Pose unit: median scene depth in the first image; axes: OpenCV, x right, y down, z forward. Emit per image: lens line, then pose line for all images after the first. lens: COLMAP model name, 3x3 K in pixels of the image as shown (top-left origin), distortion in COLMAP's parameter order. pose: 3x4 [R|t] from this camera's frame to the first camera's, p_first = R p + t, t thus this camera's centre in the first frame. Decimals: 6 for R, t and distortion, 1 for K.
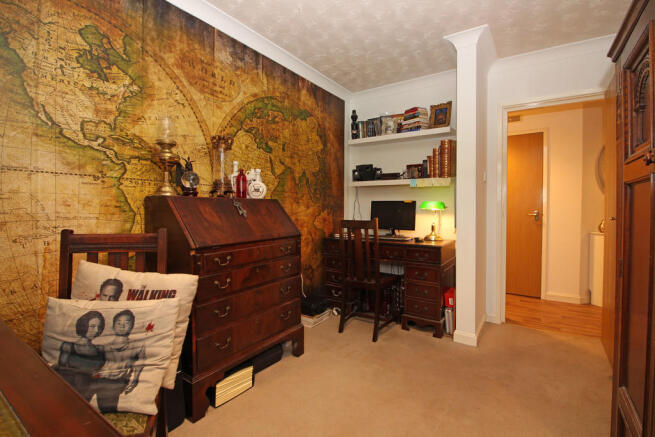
lens RADIAL K [[305.8, 0, 327.6], [0, 305.8, 215.0], [0, 0, 1]] dist [-0.014239, -0.005064]
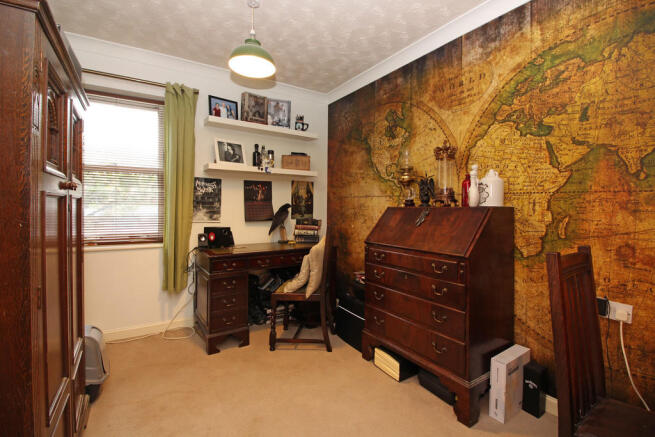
lens RADIAL K [[305.8, 0, 329.0], [0, 305.8, 213.7], [0, 0, 1]] dist [-0.014239, -0.005064]
pose [[-0.407485, 0.011560, -0.913139, 0.687862], [-0.031780, 0.999135, 0.026831, -0.044432], [0.912659, 0.039953, -0.406765, 0.982229]]
